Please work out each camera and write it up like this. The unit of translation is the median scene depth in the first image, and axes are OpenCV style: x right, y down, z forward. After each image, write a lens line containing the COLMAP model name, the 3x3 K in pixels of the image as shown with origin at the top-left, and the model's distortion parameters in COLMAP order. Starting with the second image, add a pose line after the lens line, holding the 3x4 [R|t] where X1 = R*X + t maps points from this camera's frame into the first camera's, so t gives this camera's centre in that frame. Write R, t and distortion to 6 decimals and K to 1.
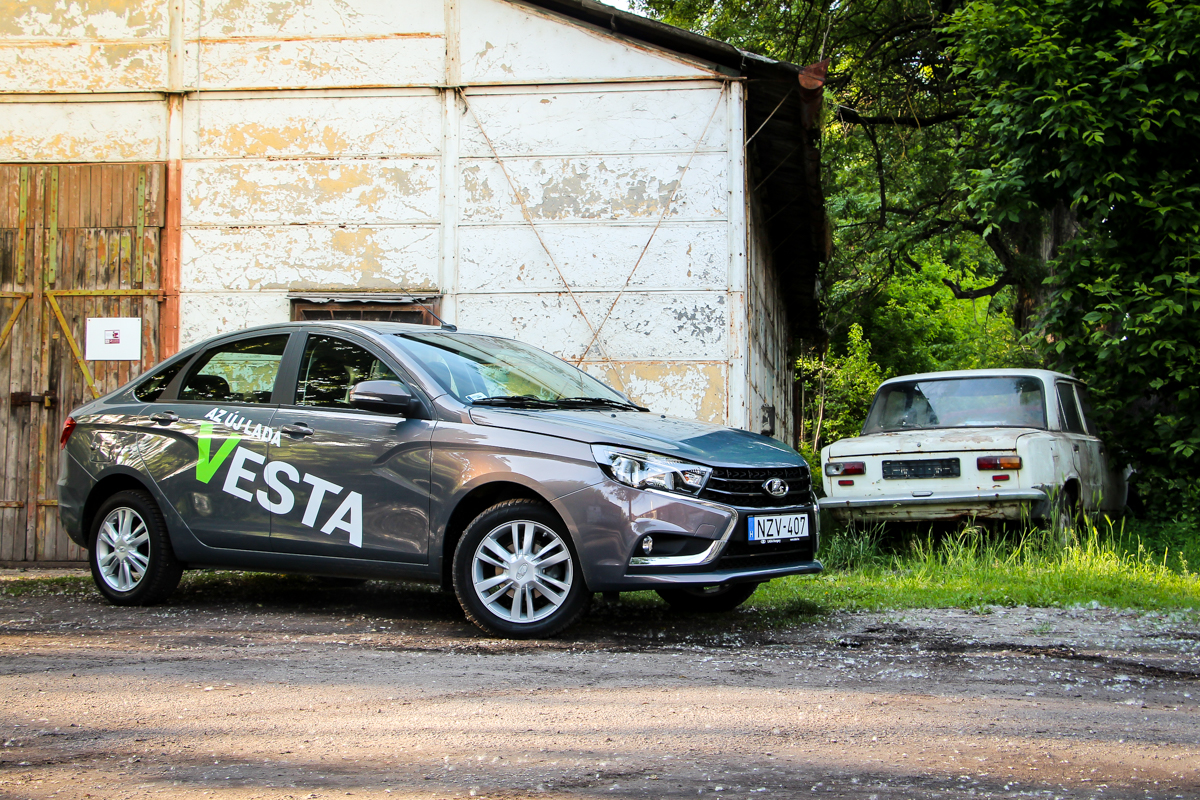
lens RADIAL K [[1547.9, 0, 600.0], [0, 1547.9, 400.0], [0, 0, 1]] dist [0.011971, 0.033905]
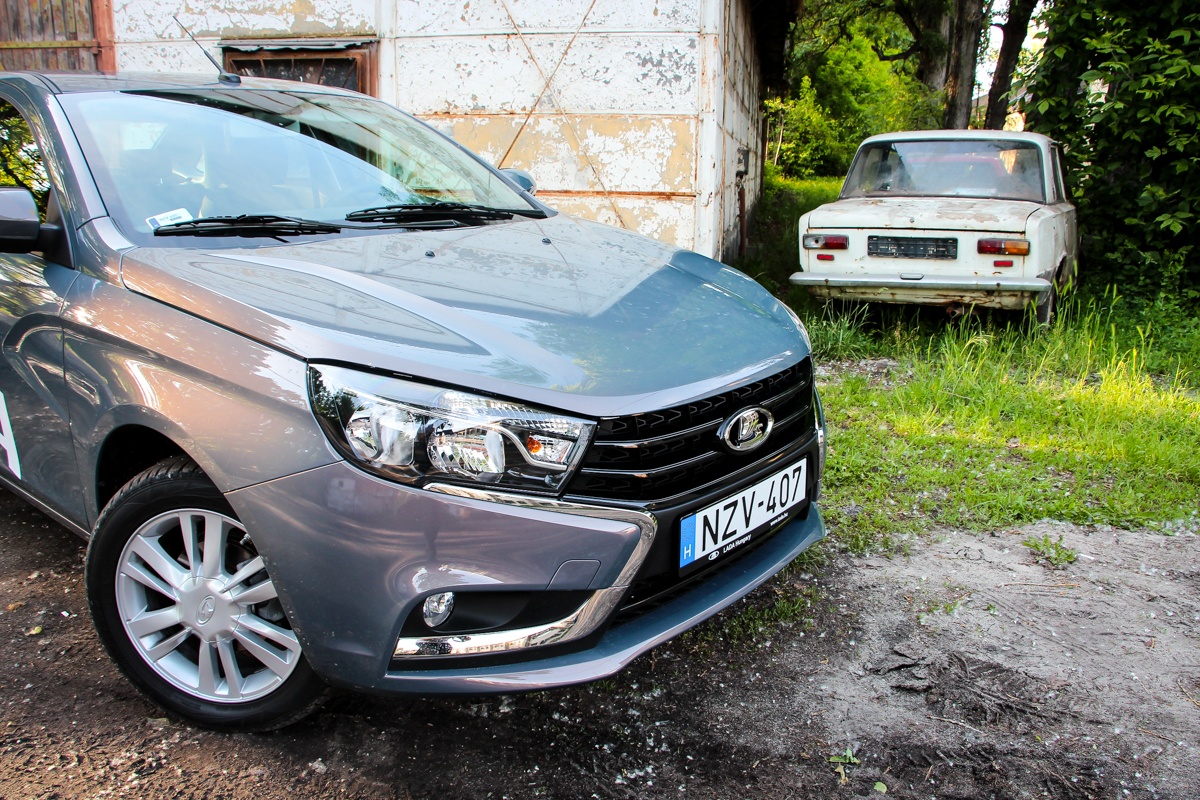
lens RADIAL K [[972.2, 0, 600.0], [0, 972.2, 400.0], [0, 0, 1]] dist [-0.190340, 0.162238]
pose [[0.999318, 0.017554, -0.032496, 0.047770], [-0.007854, 0.960707, 0.277455, -0.020132], [0.036089, -0.277010, 0.960189, 0.438246]]
